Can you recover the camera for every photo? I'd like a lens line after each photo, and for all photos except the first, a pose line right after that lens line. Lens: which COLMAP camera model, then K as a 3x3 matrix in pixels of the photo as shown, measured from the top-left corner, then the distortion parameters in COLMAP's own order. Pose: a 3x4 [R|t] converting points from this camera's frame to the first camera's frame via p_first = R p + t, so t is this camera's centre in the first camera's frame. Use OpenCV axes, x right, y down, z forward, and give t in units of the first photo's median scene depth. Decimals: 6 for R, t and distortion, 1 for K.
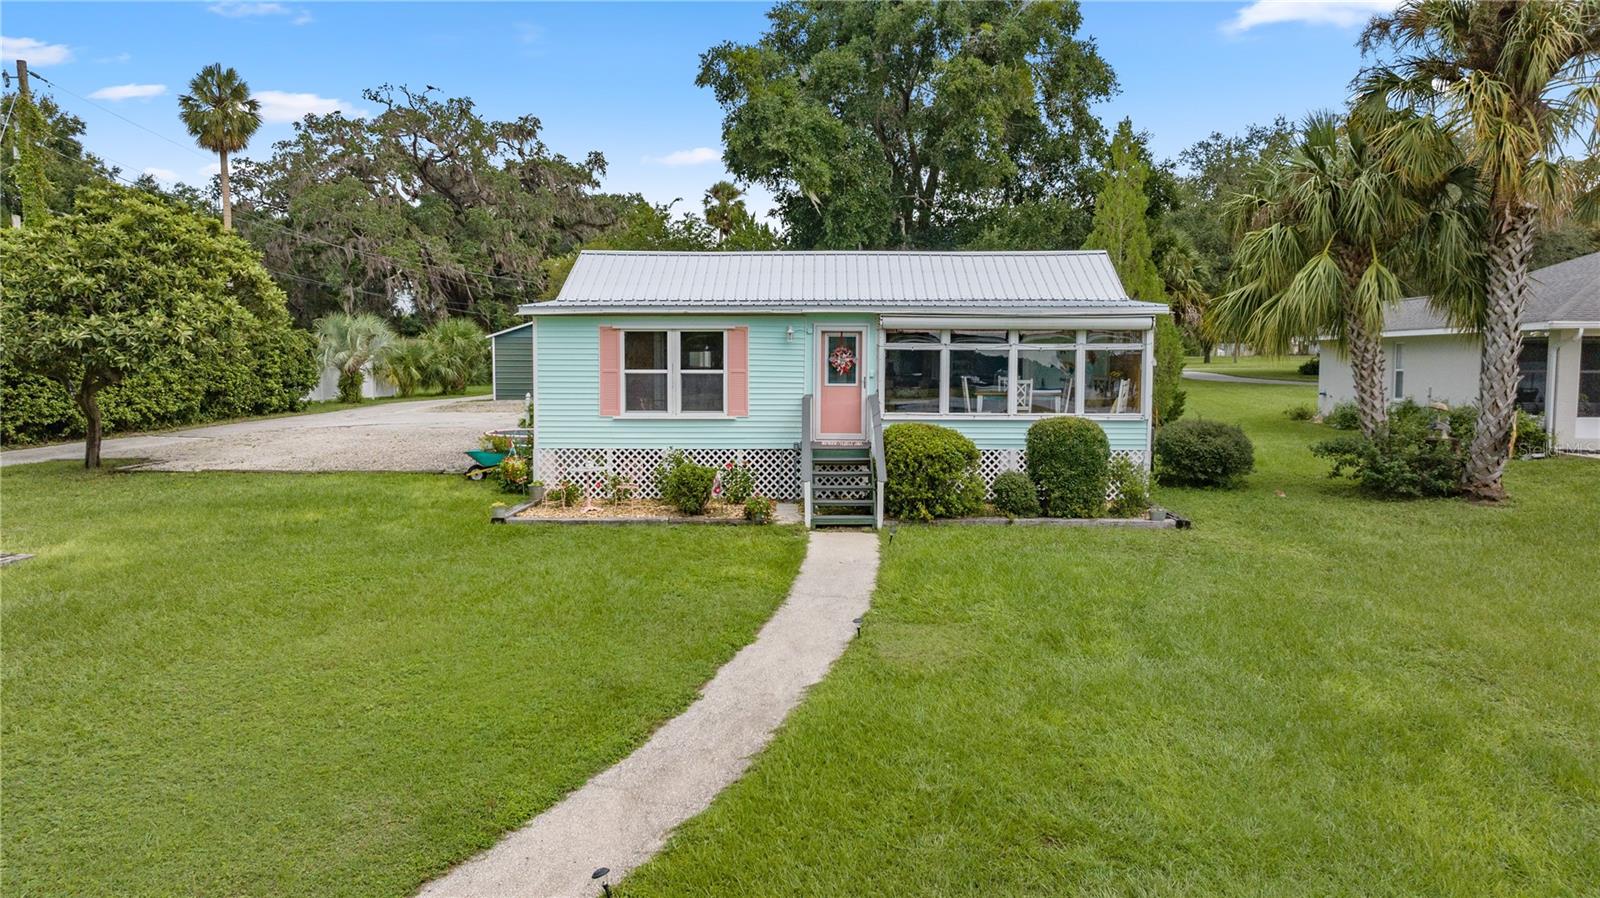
lens RADIAL K [[1117.2, 0, 812.9], [0, 1117.2, 451.0], [0, 0, 1]] dist [-0.034632, 0.035500]
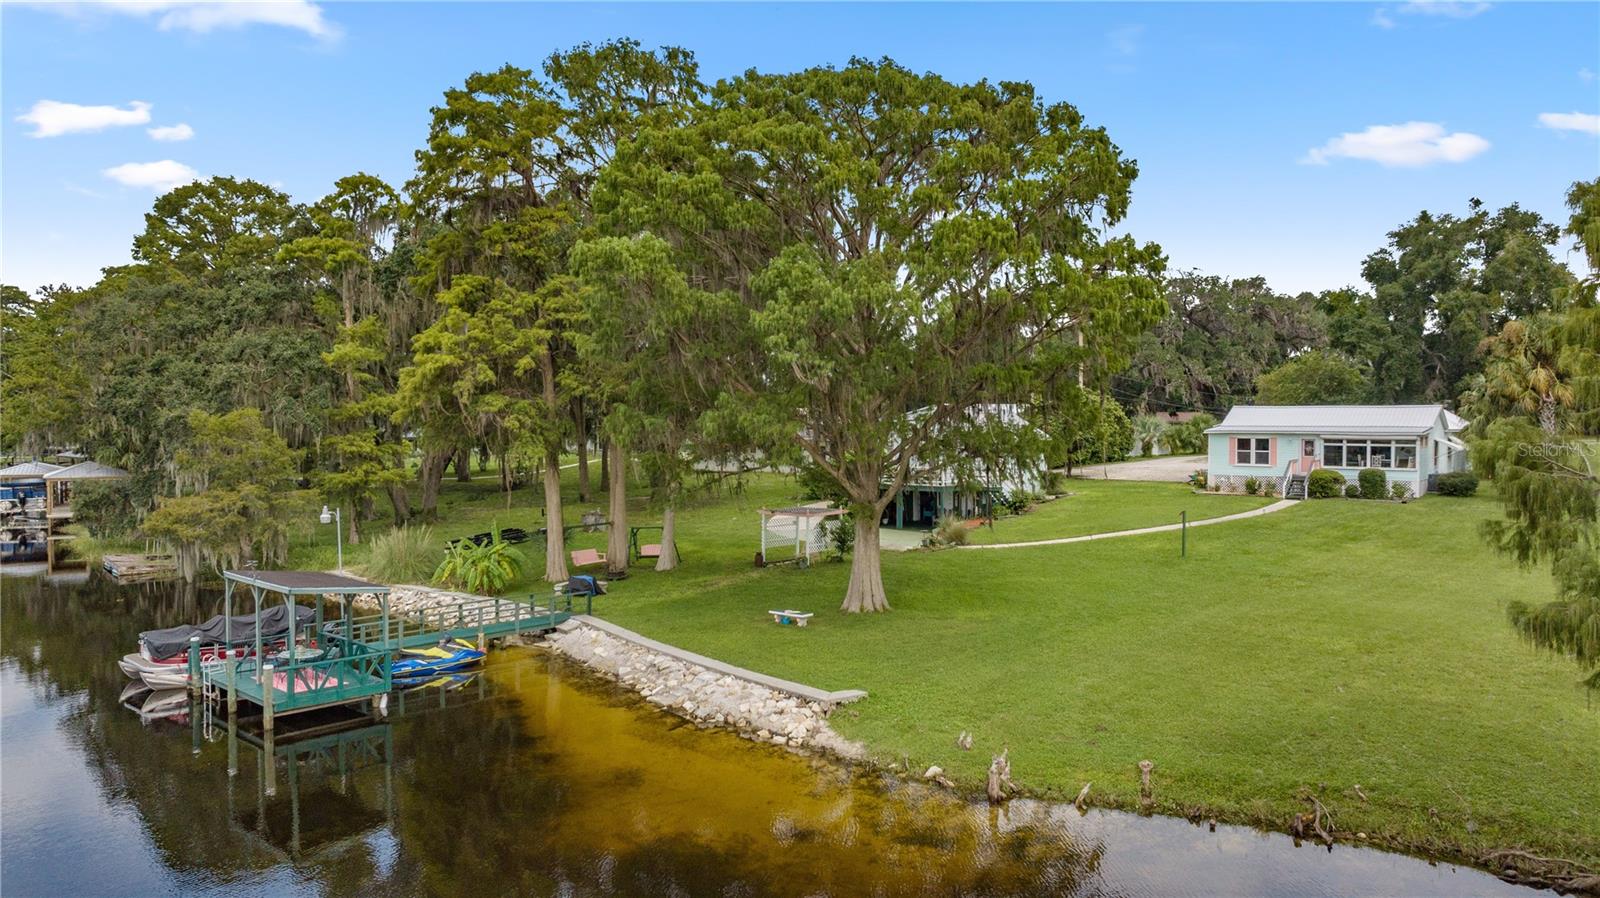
lens RADIAL K [[1117.2, 0, 796.5], [0, 1117.2, 437.3], [0, 0, 1]] dist [-0.034632, 0.035500]
pose [[0.774818, 0.010707, -0.632094, 0.783577], [-0.047900, 0.997977, -0.041812, 0.075683], [0.630368, 0.062674, 0.773763, -2.047440]]
